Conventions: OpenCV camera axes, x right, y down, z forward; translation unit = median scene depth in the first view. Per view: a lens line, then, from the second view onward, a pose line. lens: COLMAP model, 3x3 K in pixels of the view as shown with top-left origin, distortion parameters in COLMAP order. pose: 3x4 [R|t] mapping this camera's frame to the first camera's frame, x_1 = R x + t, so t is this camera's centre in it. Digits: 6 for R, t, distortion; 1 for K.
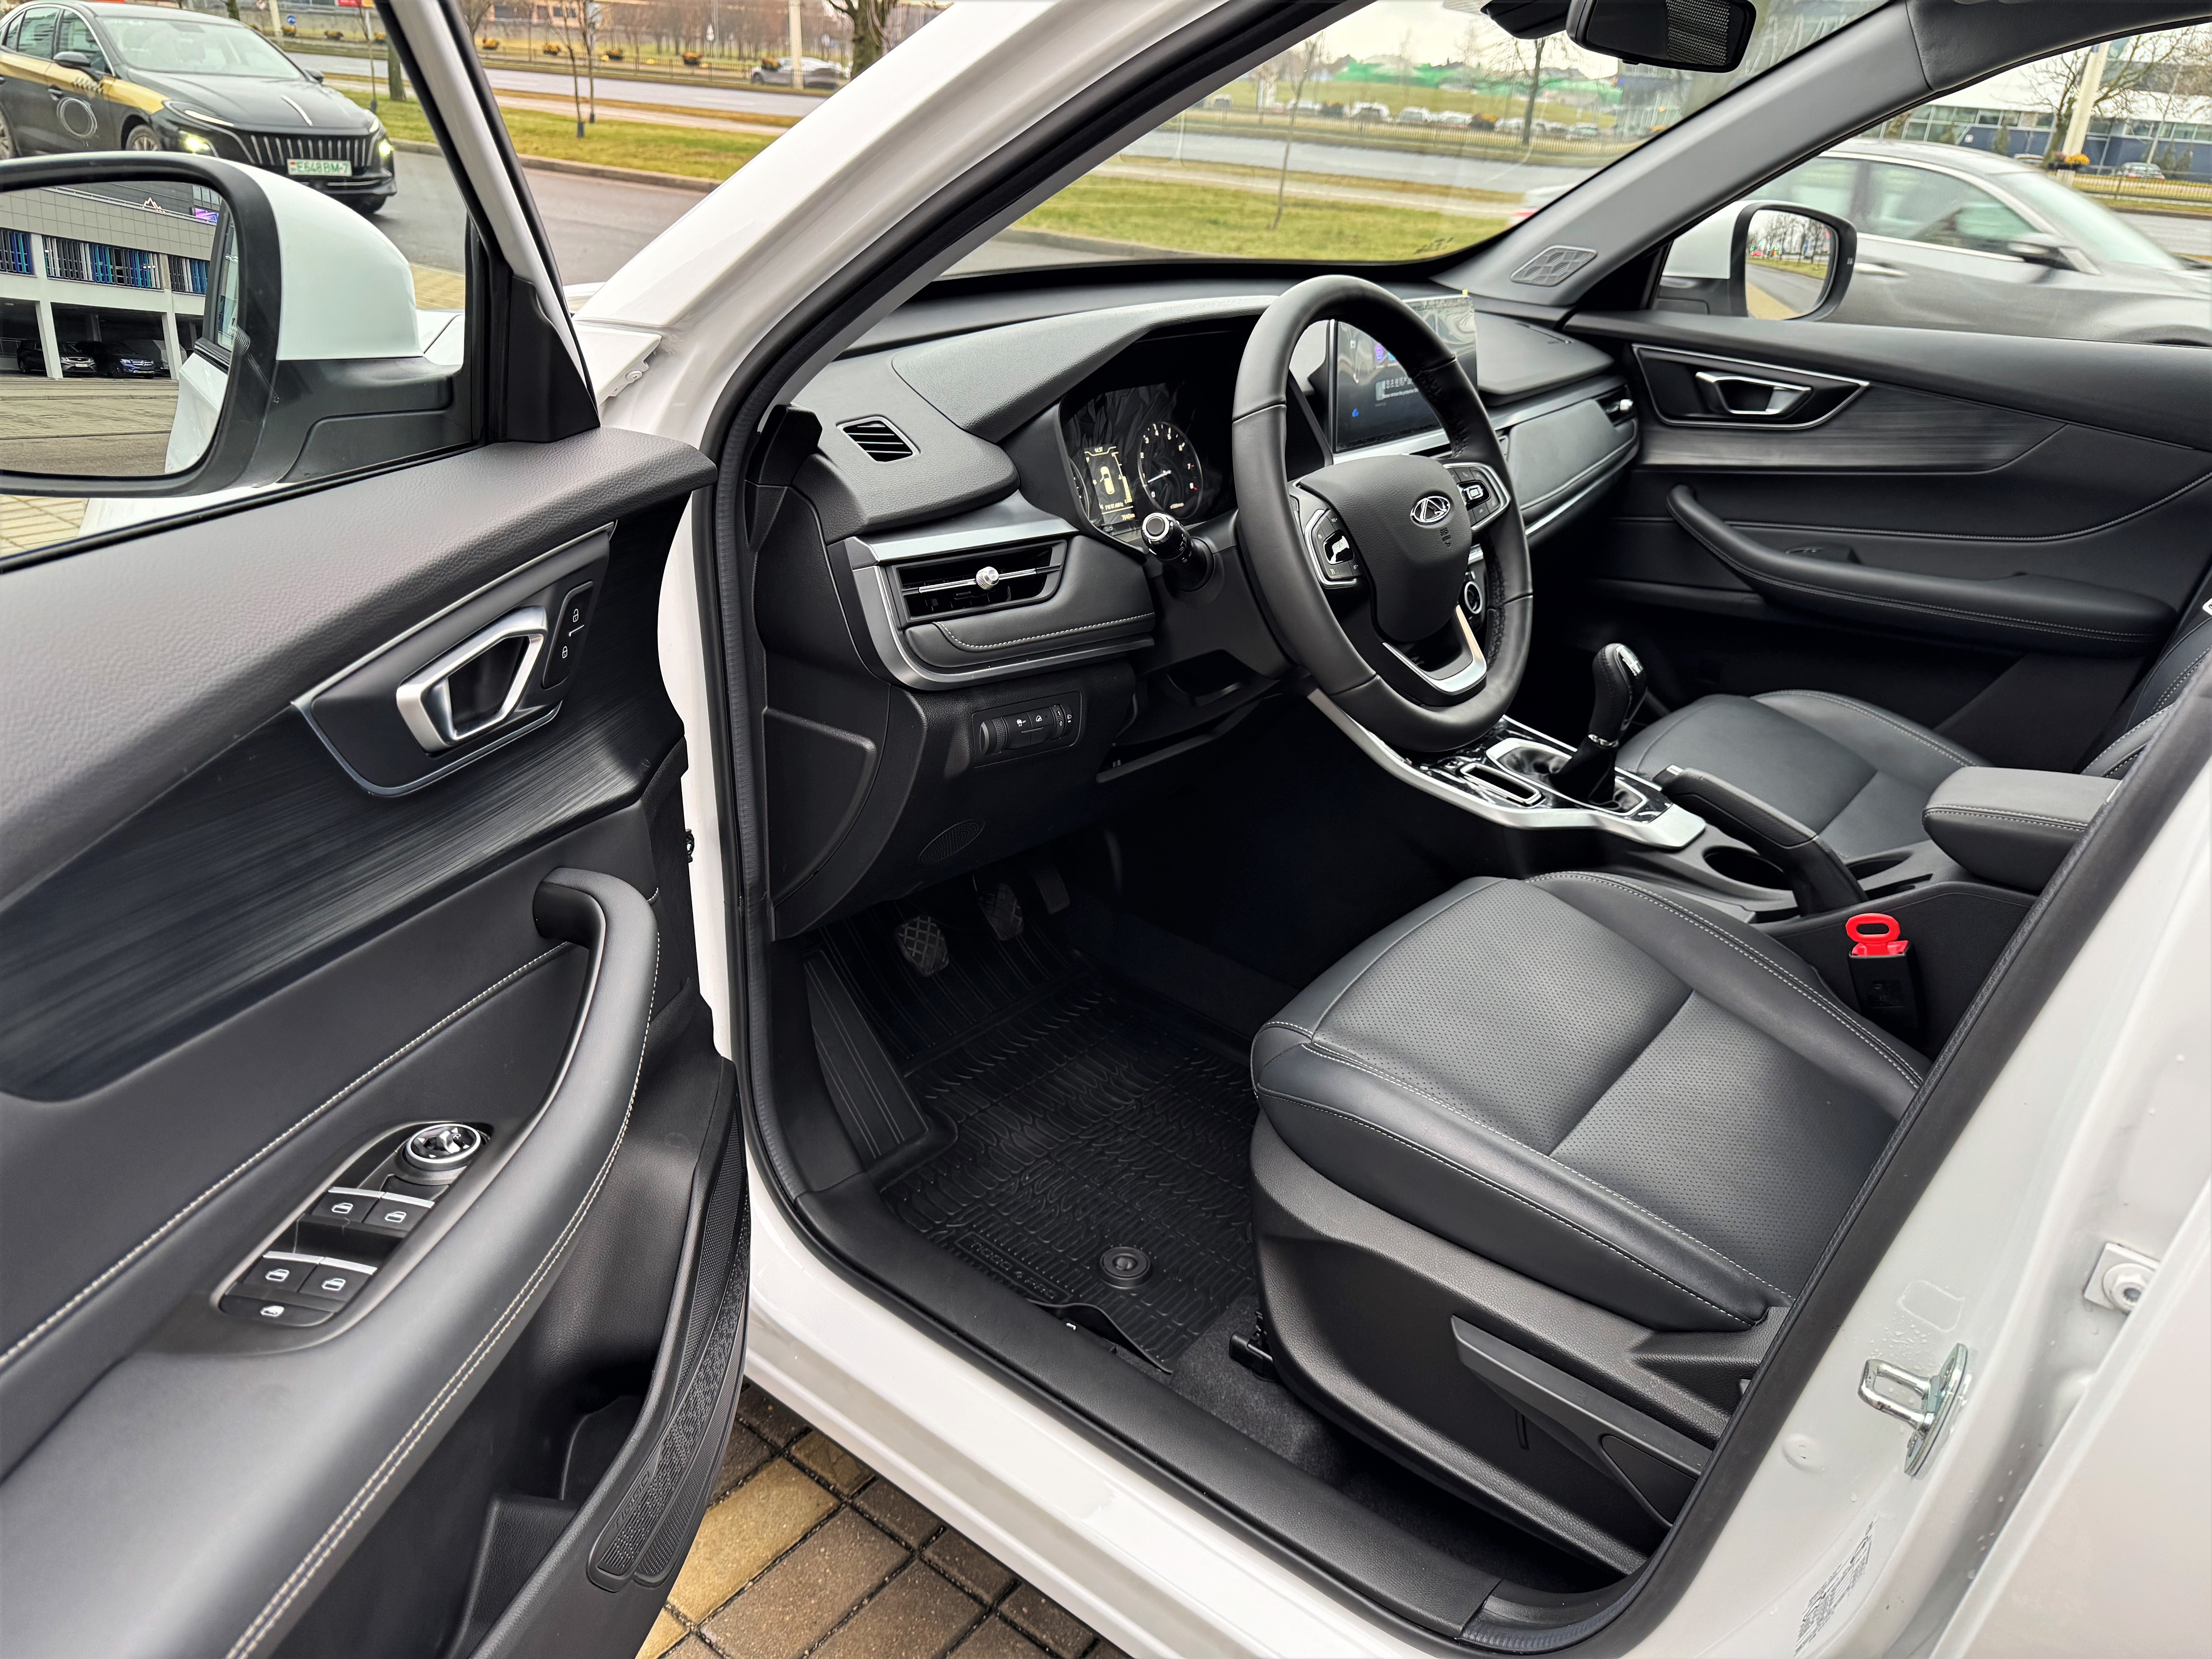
lens RADIAL K [[1561.4, 0, 1110.1], [0, 1561.4, 833.4], [0, 0, 1]] dist [0.022156, -0.027841]
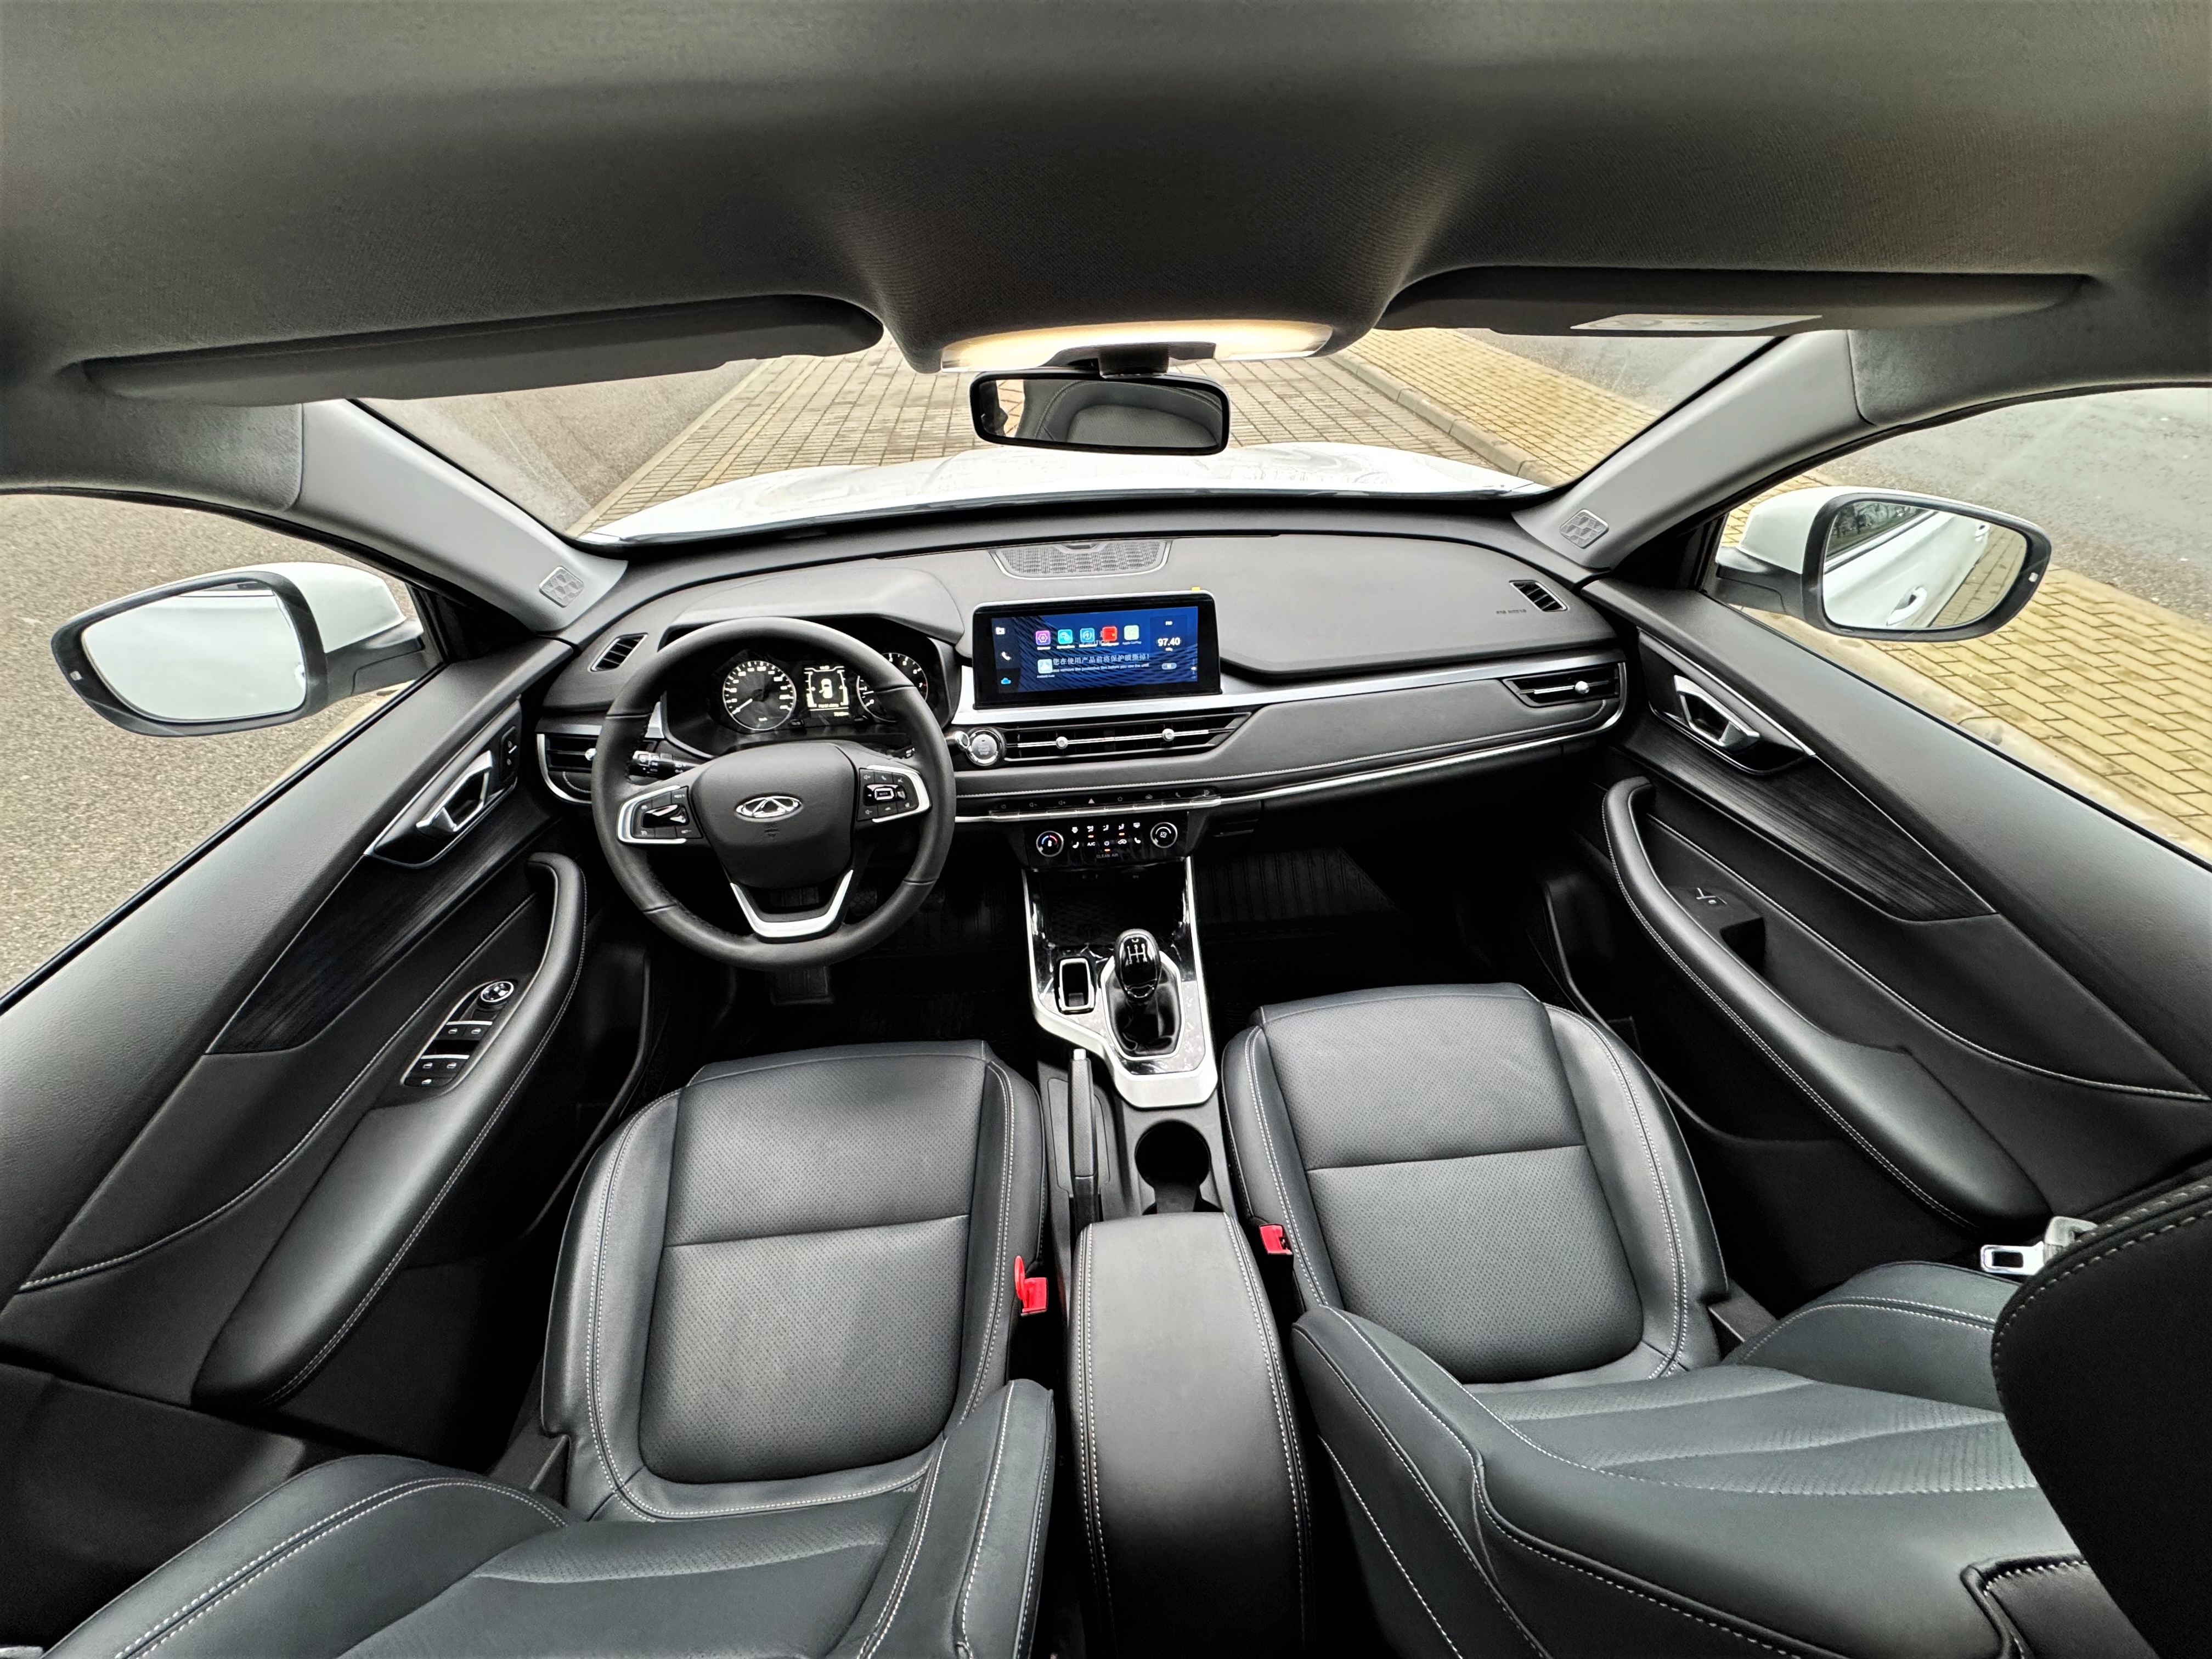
lens RADIAL K [[873.8, 0, 1113.5], [0, 873.8, 831.5], [0, 0, 1]] dist [-0.006370, 0.000310]
pose [[0.685400, 0.378226, -0.622232, 0.515312], [-0.249156, 0.924754, 0.287664, -0.280054], [0.684214, -0.042132, 0.728063, 0.400499]]
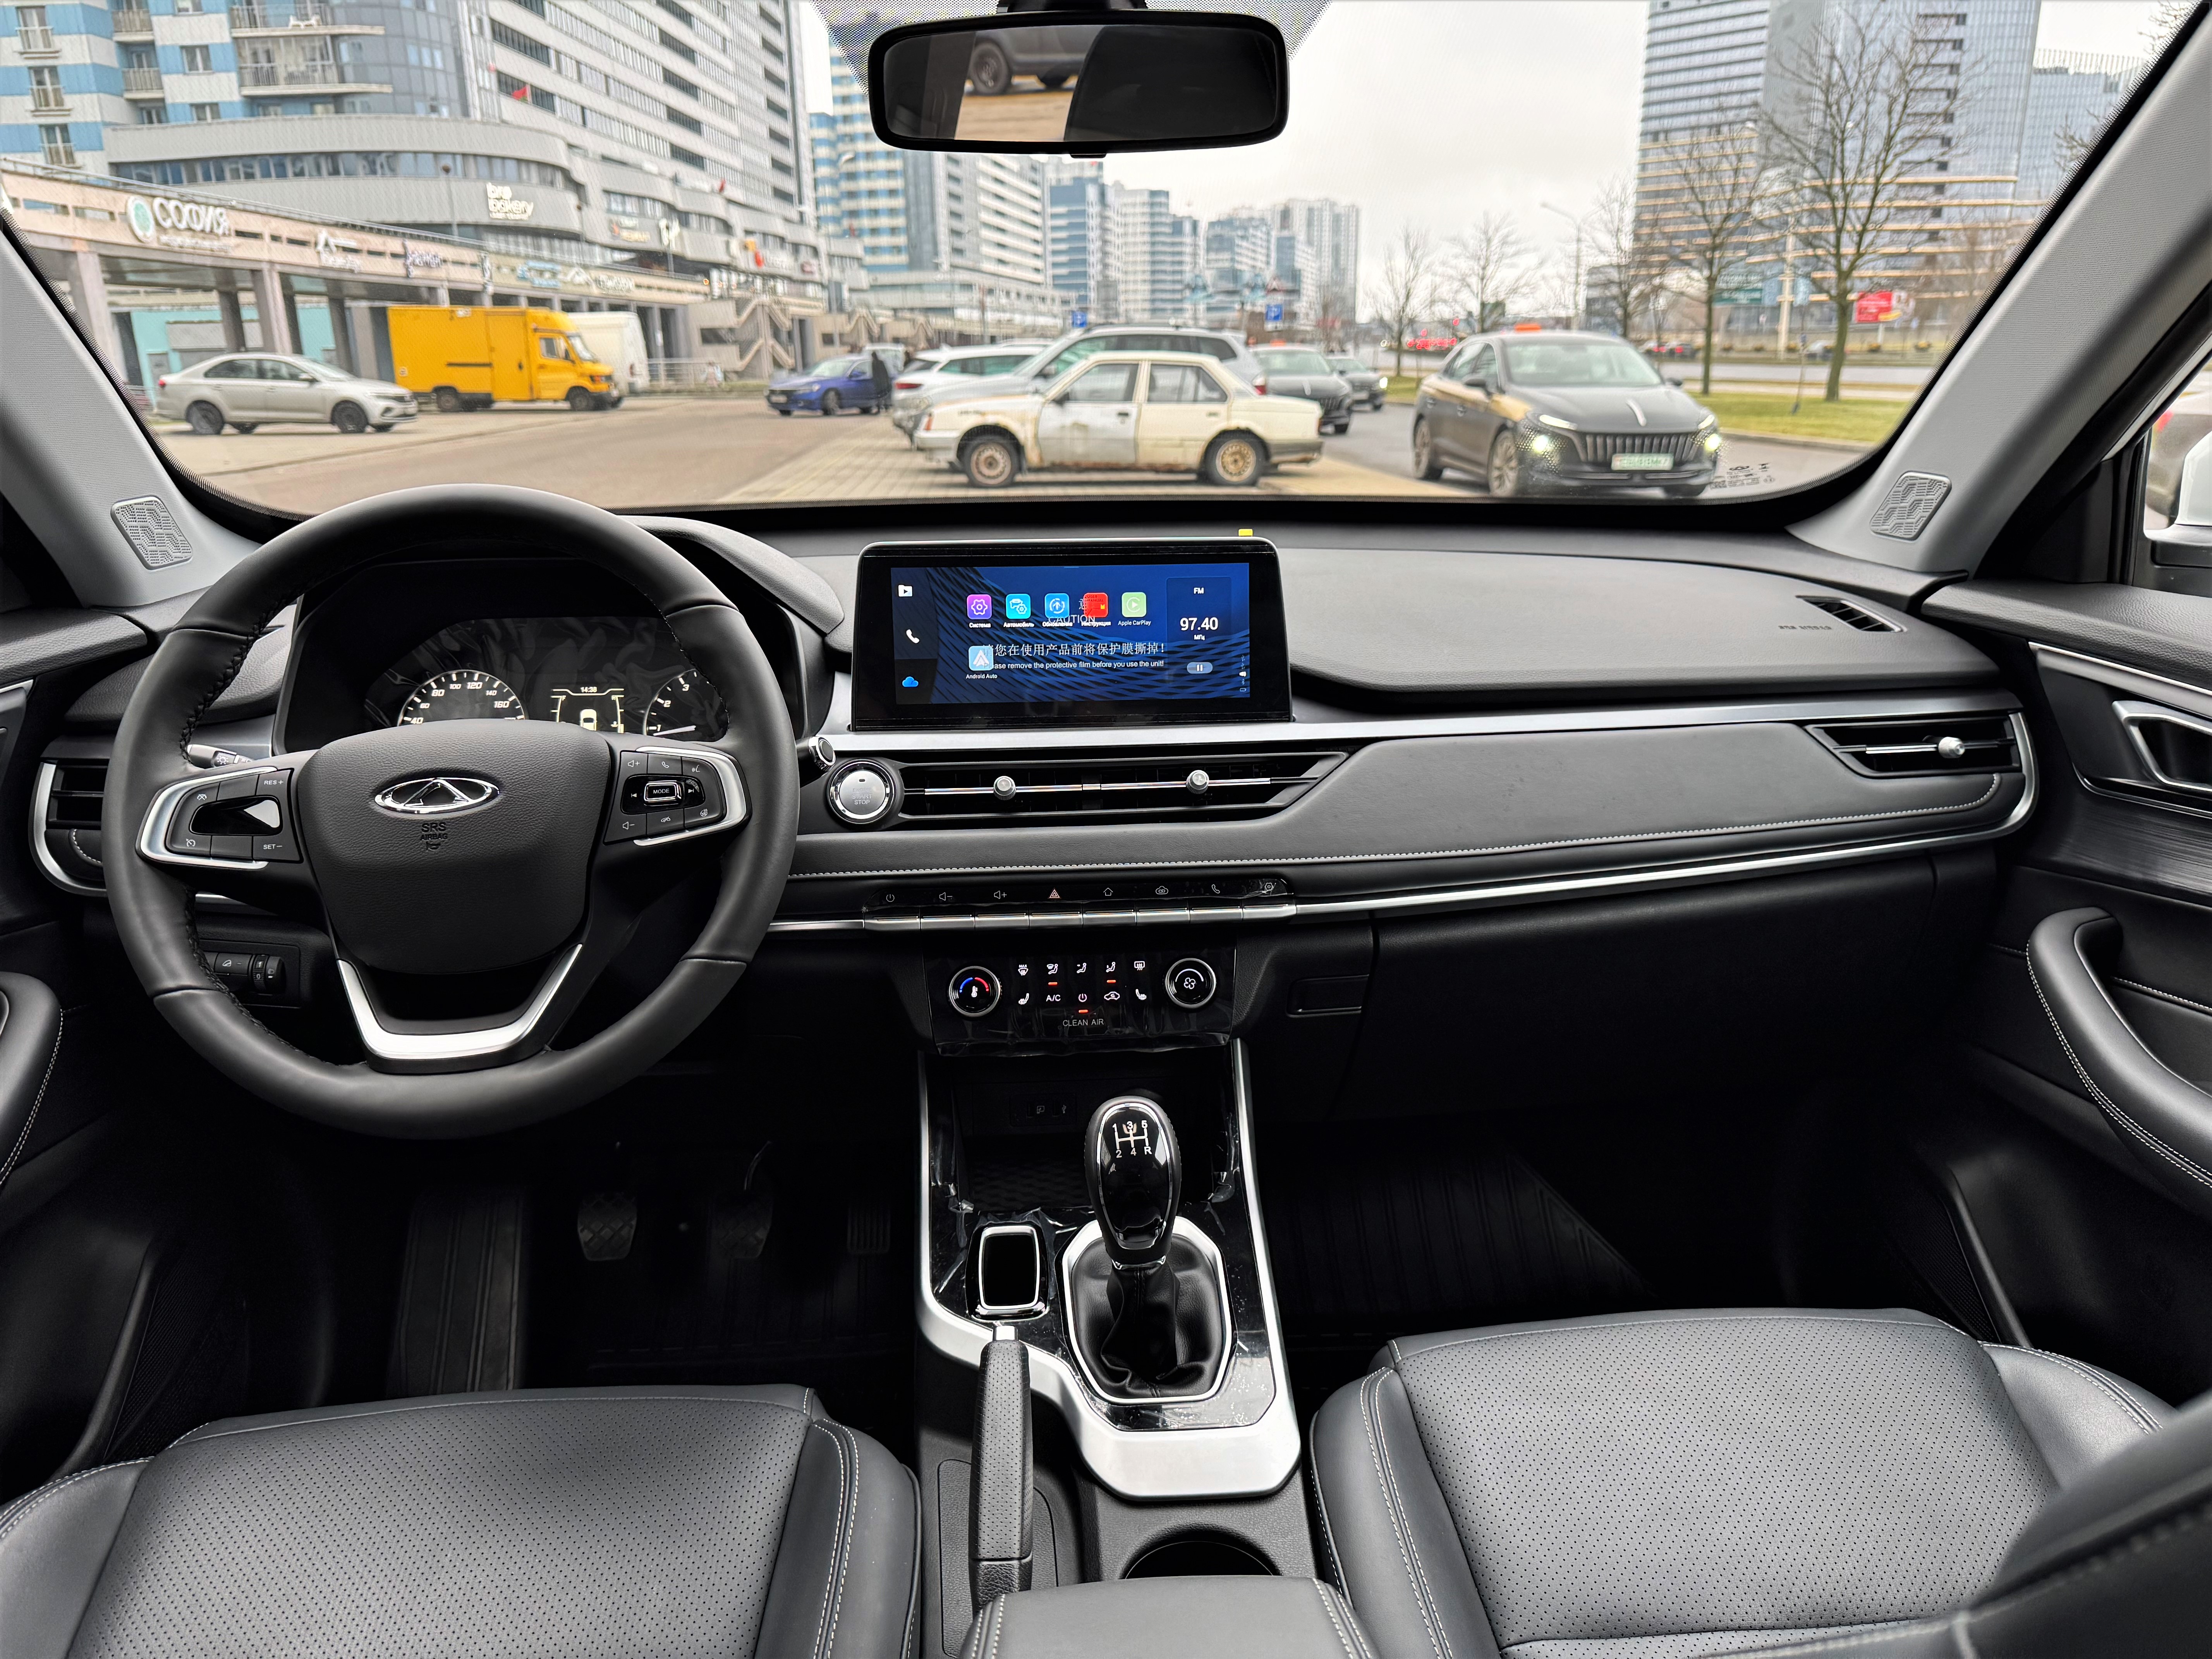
lens RADIAL K [[1561.4, 0, 1130.2], [0, 1561.4, 833.2], [0, 0, 1]] dist [0.022156, -0.027841]
pose [[0.679801, 0.147528, -0.718405, 0.544984], [-0.267845, 0.961837, -0.055935, -0.139340], [0.682737, 0.230446, 0.693372, 0.440617]]
